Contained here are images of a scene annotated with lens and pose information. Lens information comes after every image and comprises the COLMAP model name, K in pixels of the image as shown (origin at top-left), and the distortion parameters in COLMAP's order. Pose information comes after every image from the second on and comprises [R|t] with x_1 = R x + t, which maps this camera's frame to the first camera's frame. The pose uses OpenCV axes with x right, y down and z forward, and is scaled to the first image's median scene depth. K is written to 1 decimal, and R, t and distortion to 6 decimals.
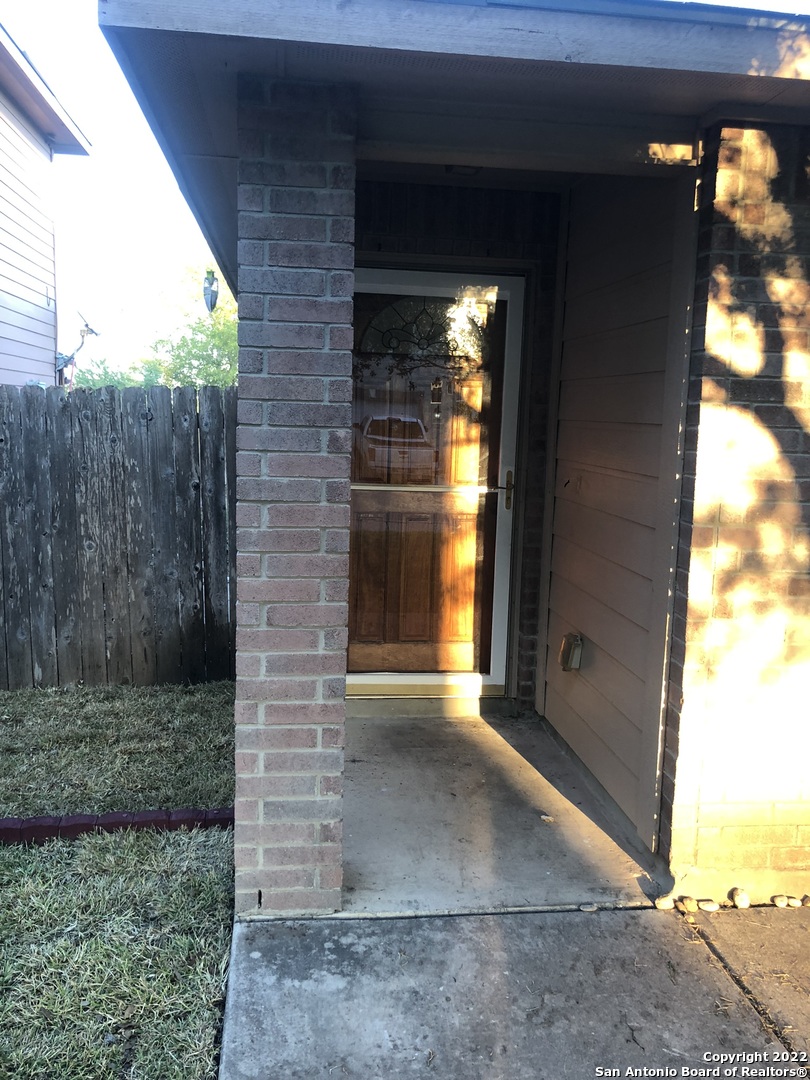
lens RADIAL K [[885.1, 0, 403.0], [0, 885.1, 541.8], [0, 0, 1]] dist [0.002451, 0.000448]
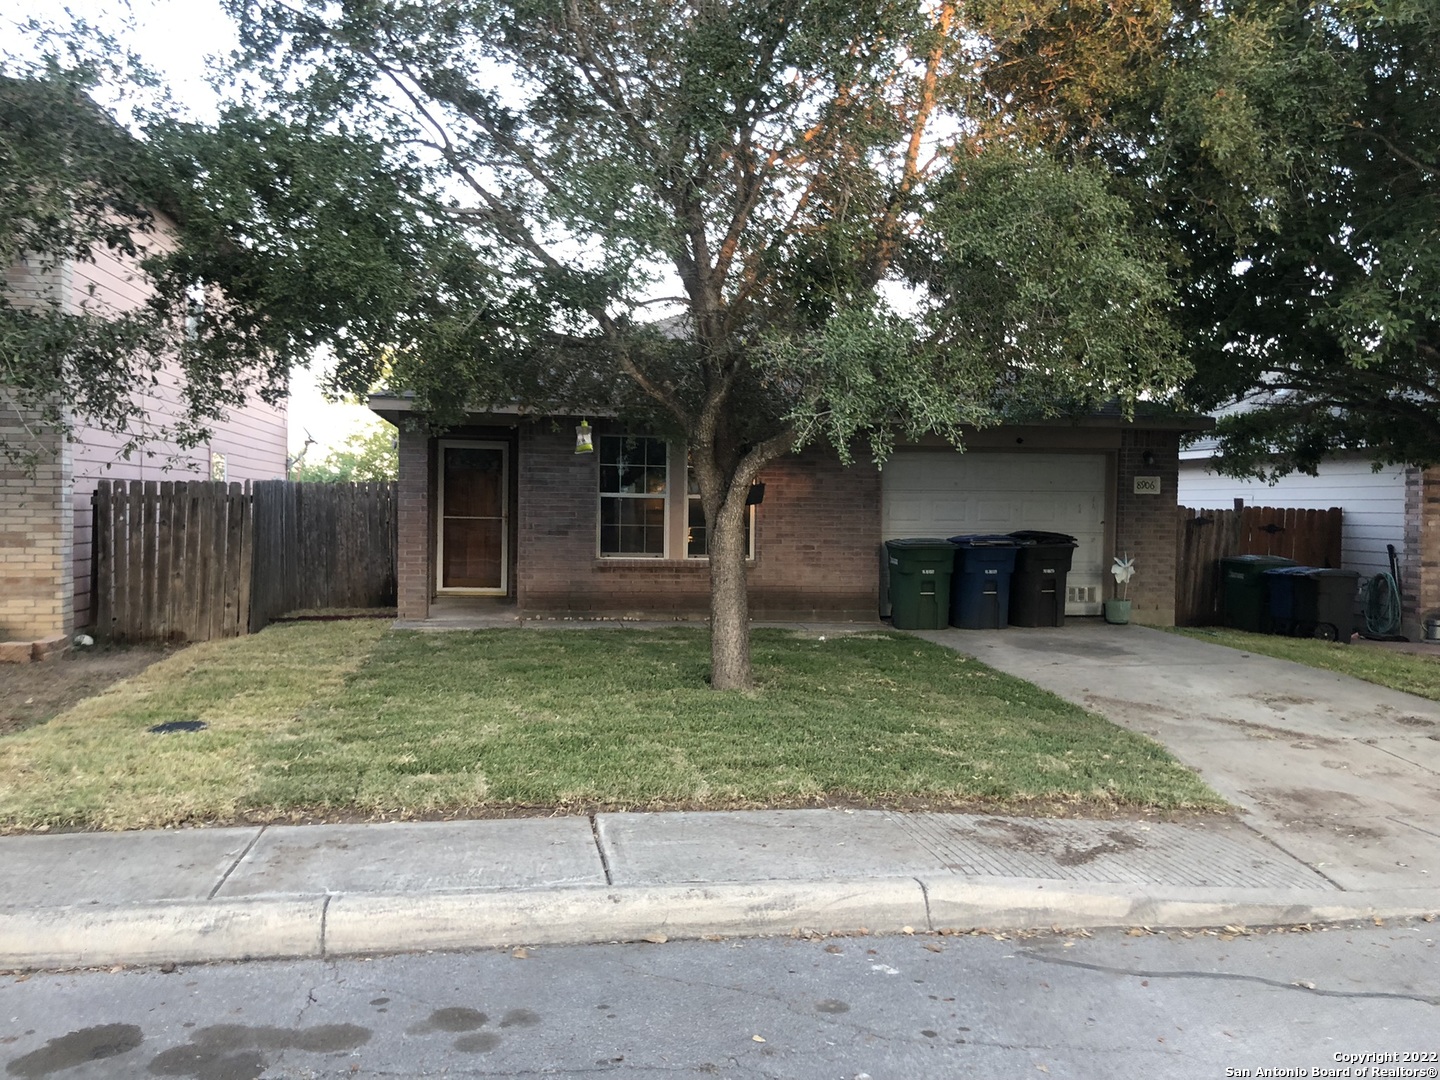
lens RADIAL K [[1180.2, 0, 720.8], [0, 1180.2, 538.3], [0, 0, 1]] dist [0.002451, 0.000448]
pose [[0.998658, -0.017720, 0.048656, 0.232876], [0.023221, 0.993103, -0.114920, 0.168589], [-0.046284, 0.115896, 0.992182, -1.006864]]
